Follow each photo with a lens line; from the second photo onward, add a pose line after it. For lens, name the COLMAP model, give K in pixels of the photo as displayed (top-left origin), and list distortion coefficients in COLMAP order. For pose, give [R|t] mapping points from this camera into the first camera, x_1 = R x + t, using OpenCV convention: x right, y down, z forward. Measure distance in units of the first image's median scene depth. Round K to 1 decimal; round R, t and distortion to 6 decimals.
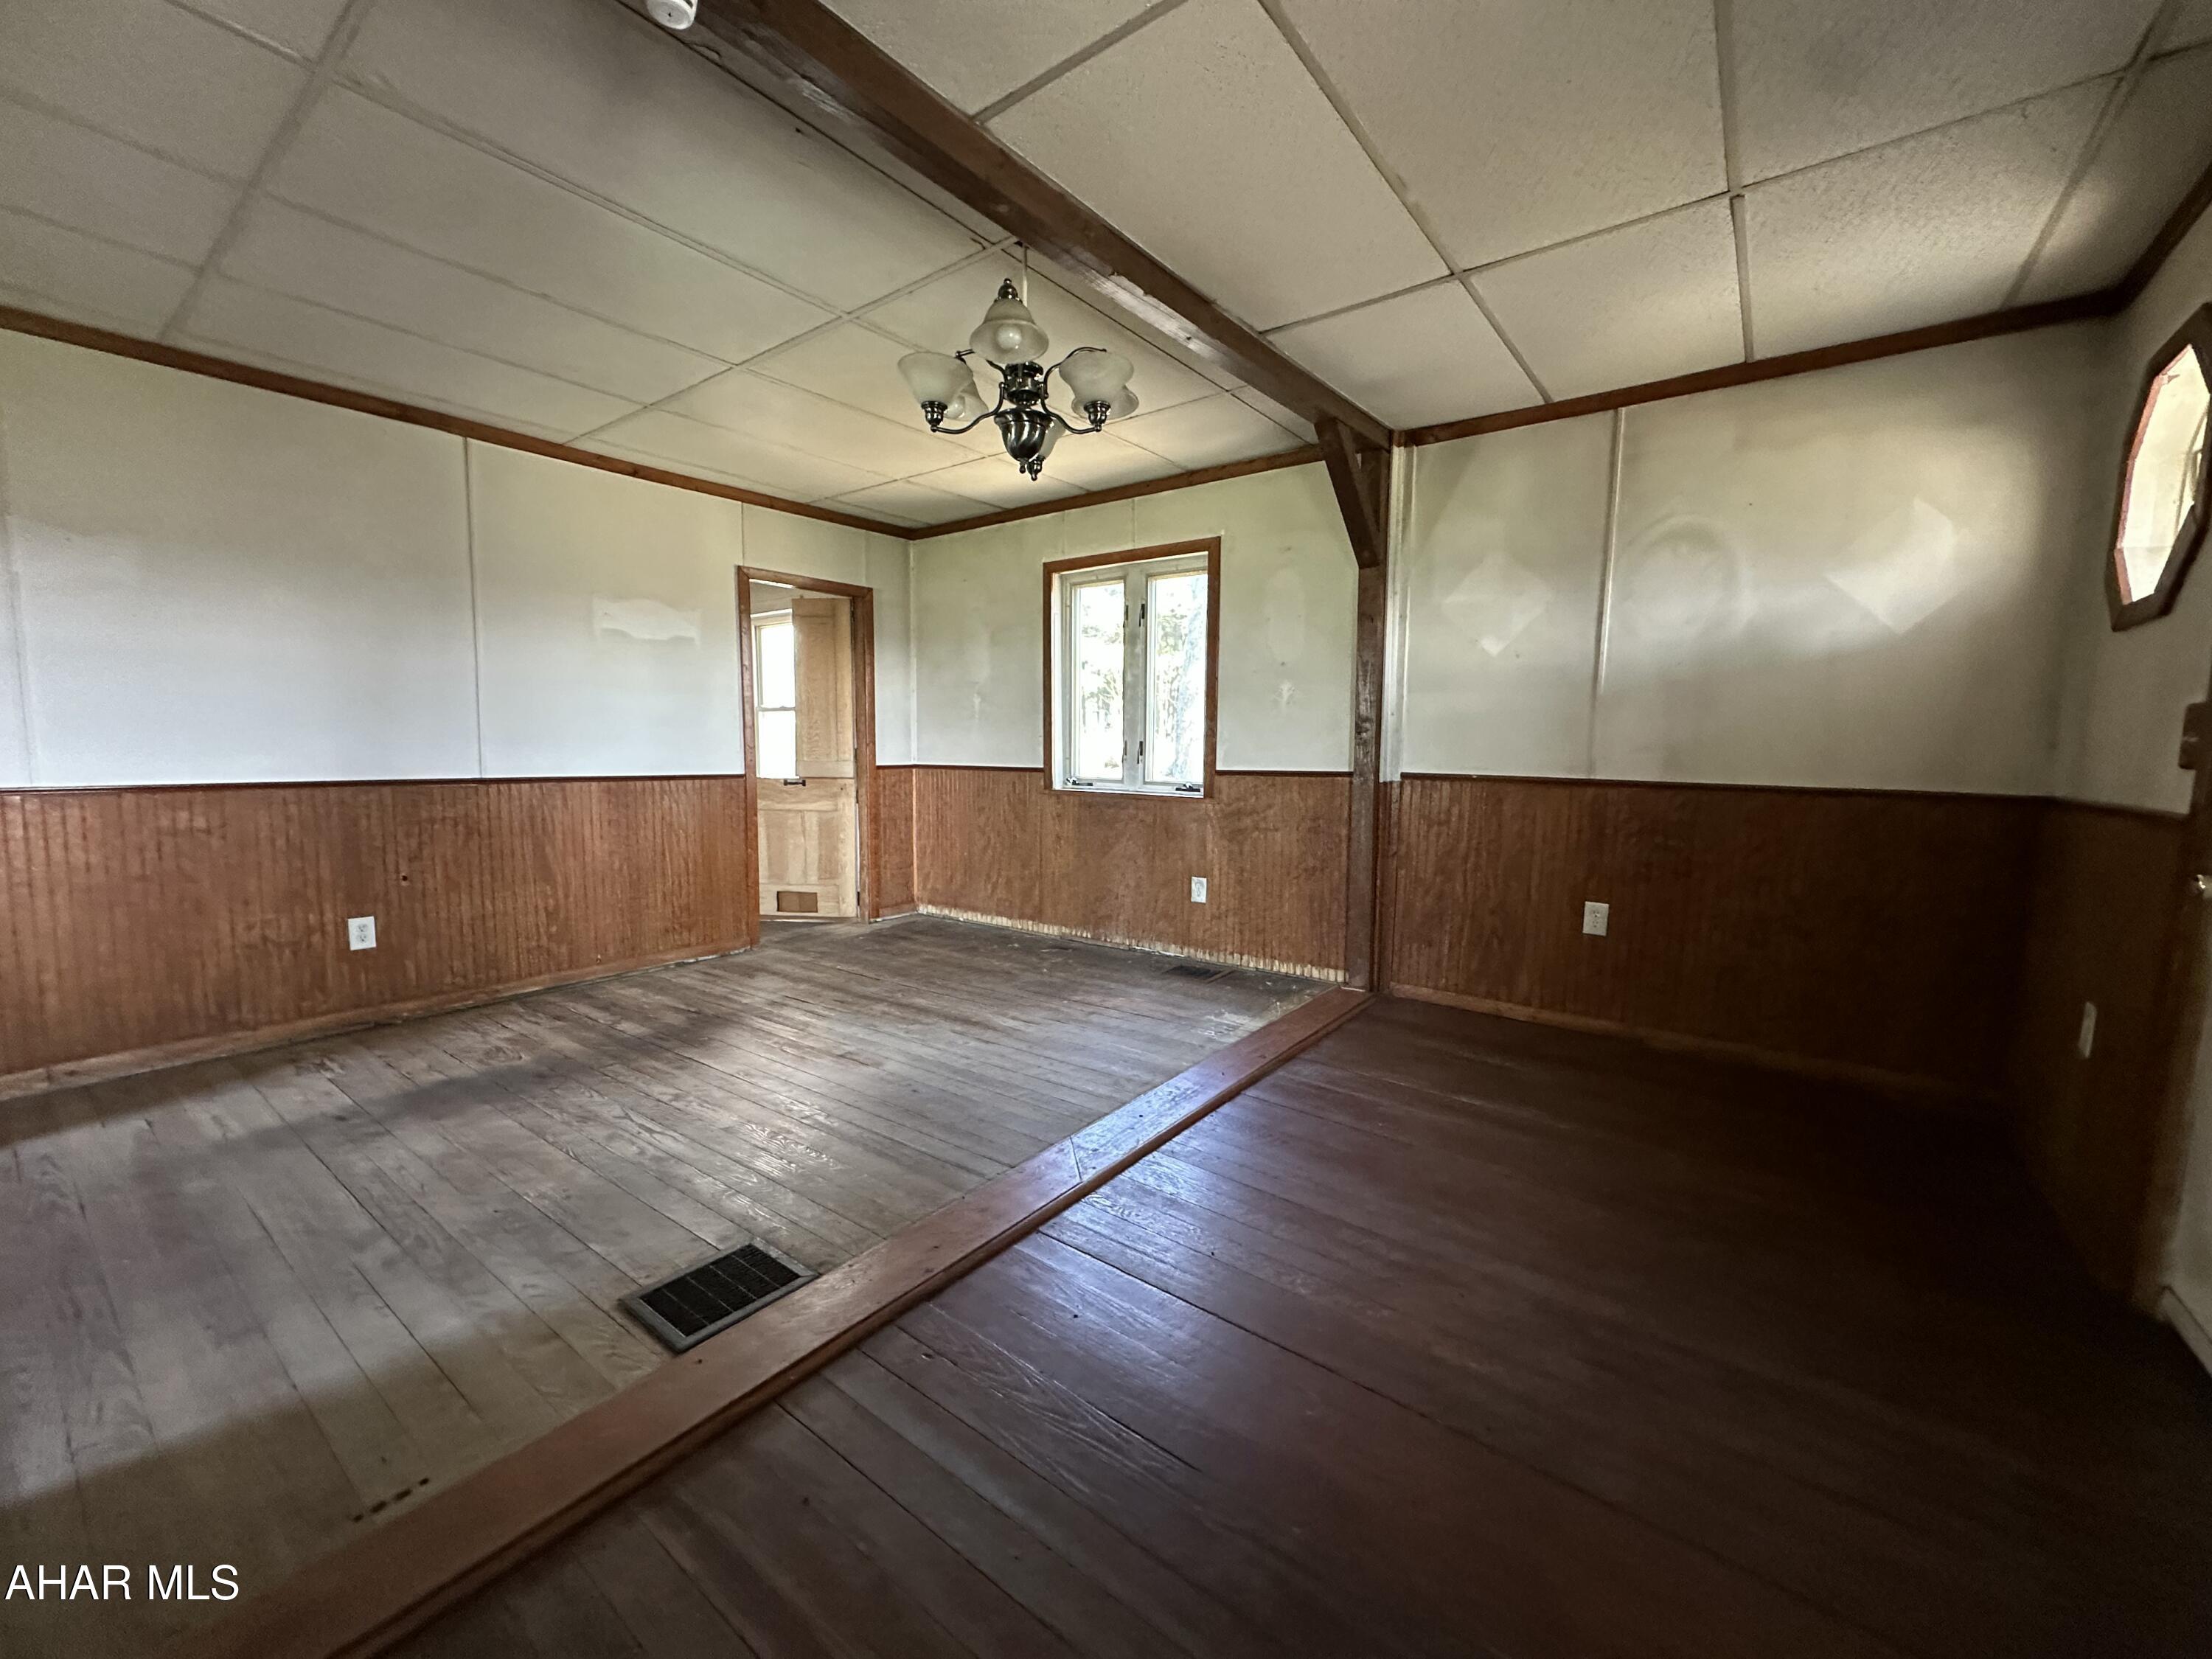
lens RADIAL K [[884.3, 0, 1100.3], [0, 884.3, 827.9], [0, 0, 1]] dist [-0.003981, 0.000256]
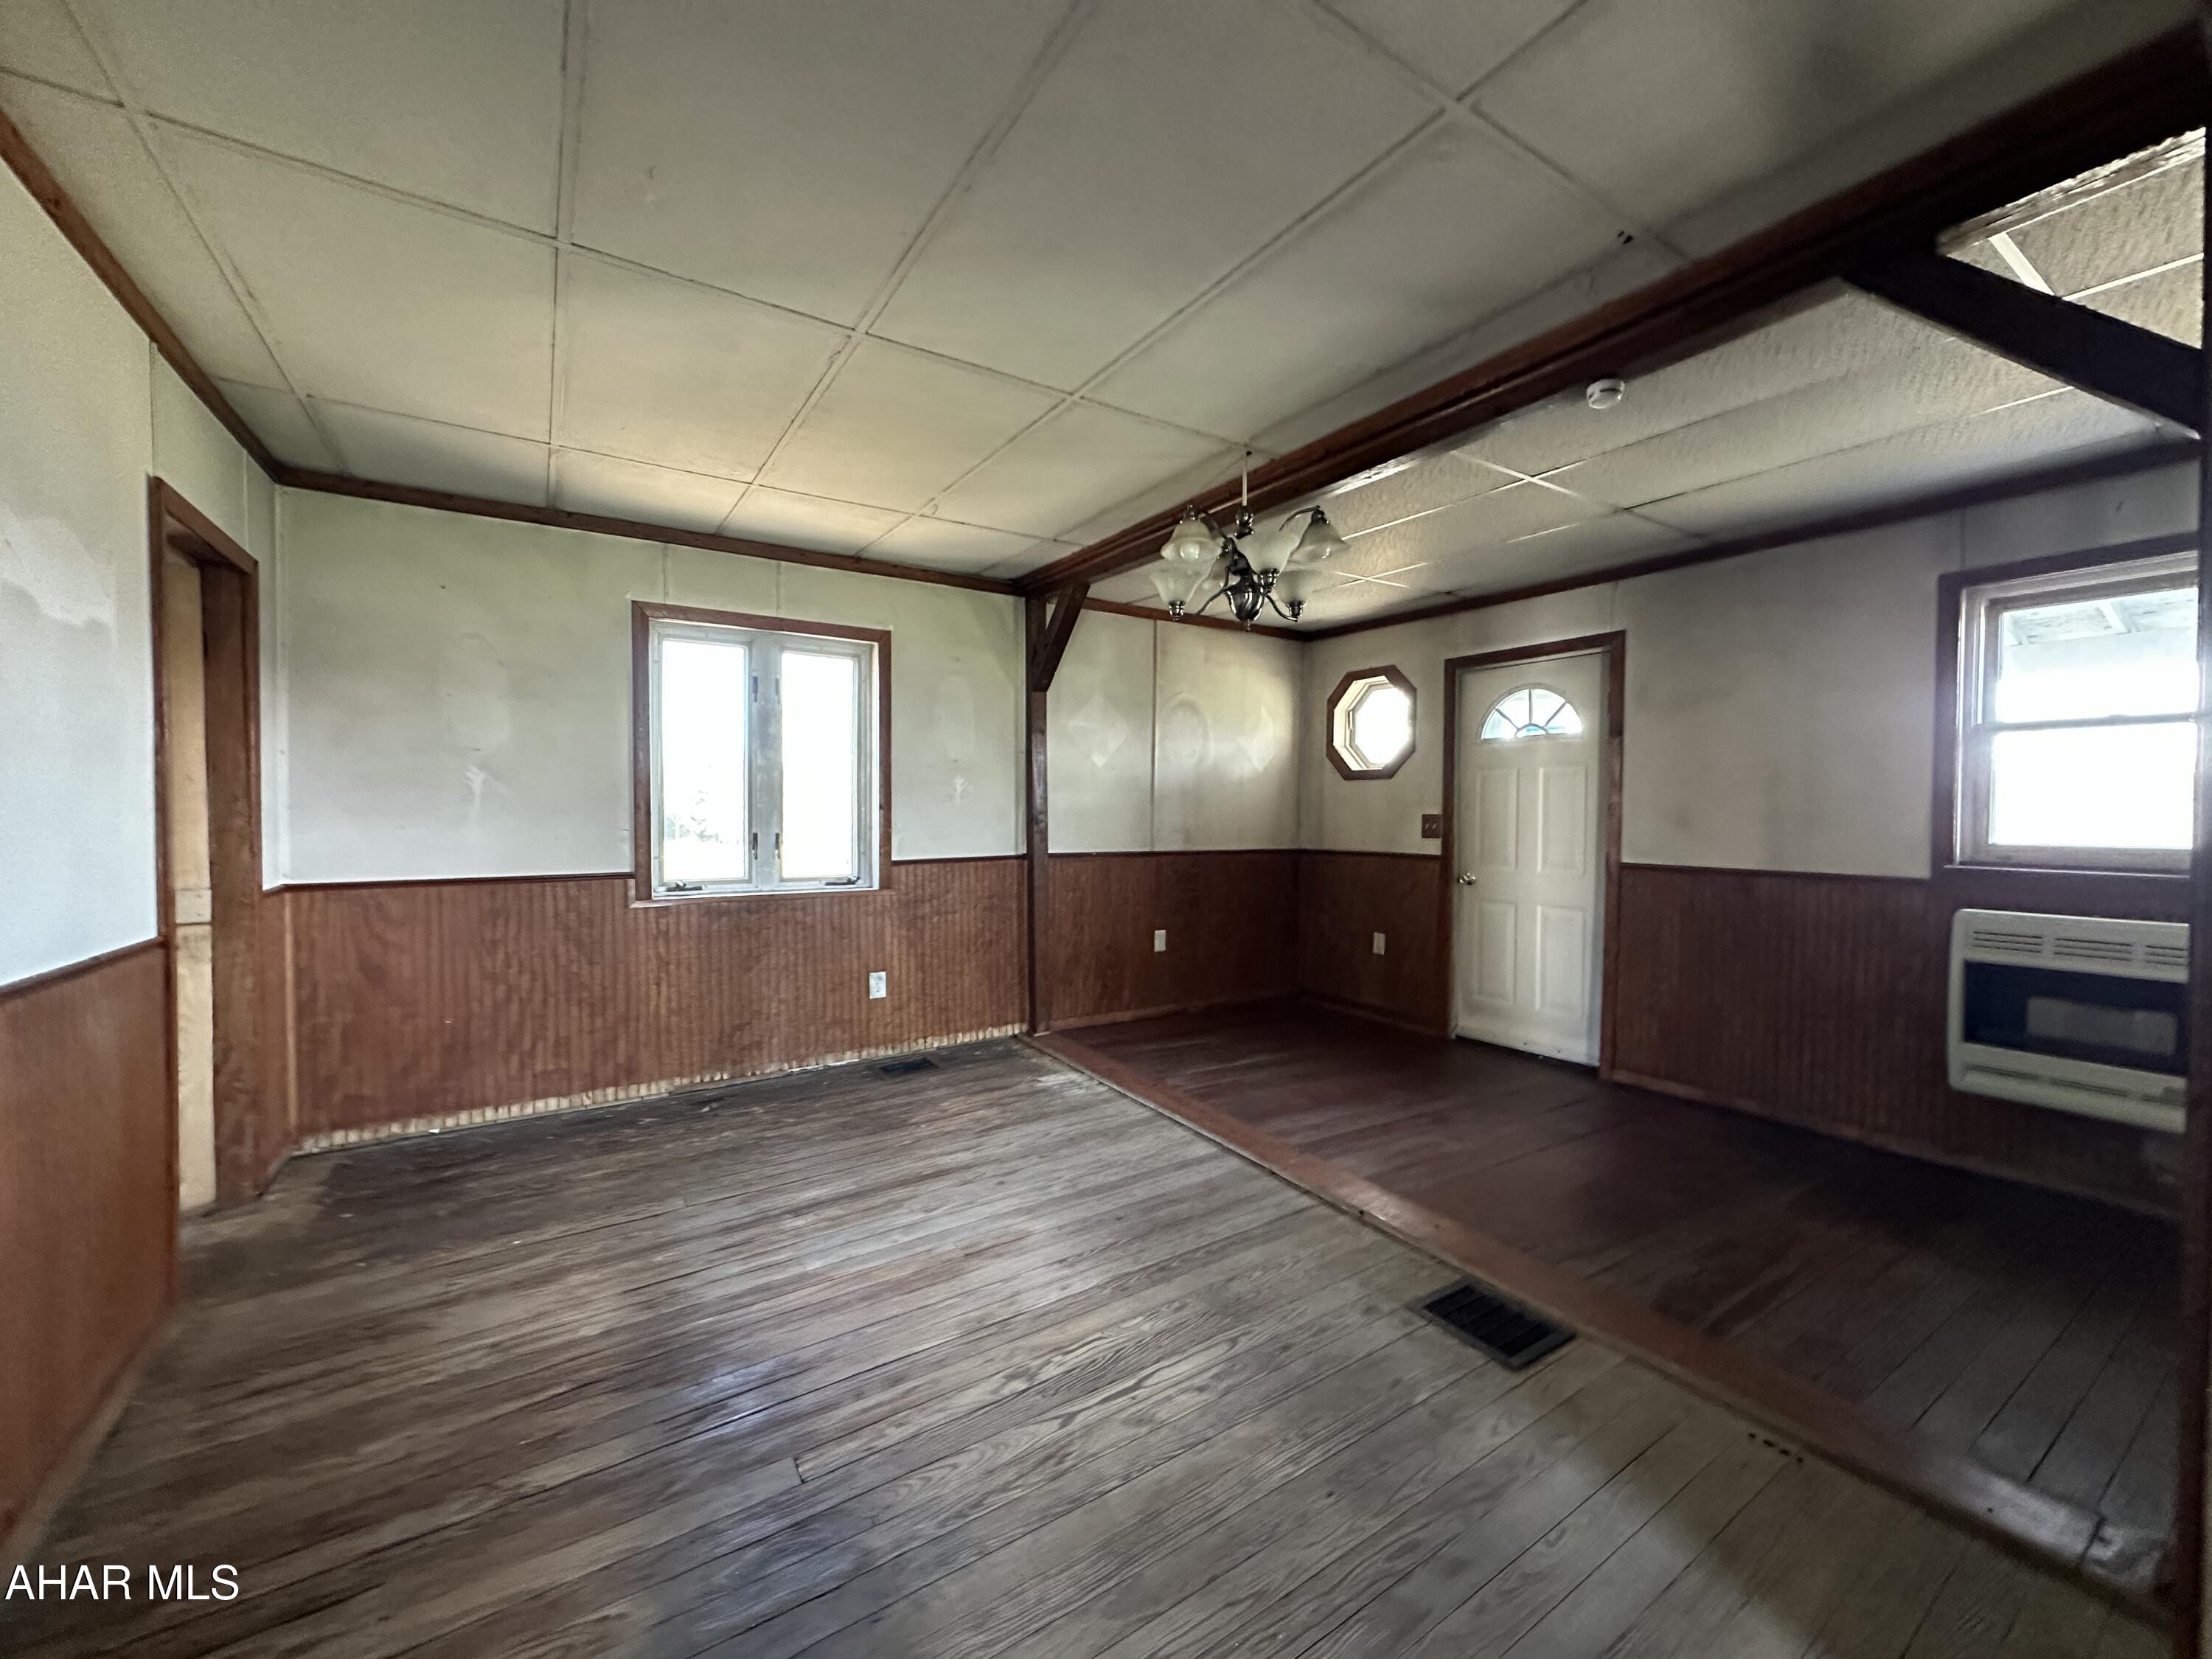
lens RADIAL K [[884.3, 0, 1105.7], [0, 884.3, 829.7], [0, 0, 1]] dist [-0.003981, 0.000256]
pose [[0.330048, -0.031151, 0.943450, -0.803036], [0.089725, 0.995965, 0.001496, -0.088384], [-0.939690, 0.084157, 0.331512, 0.485857]]
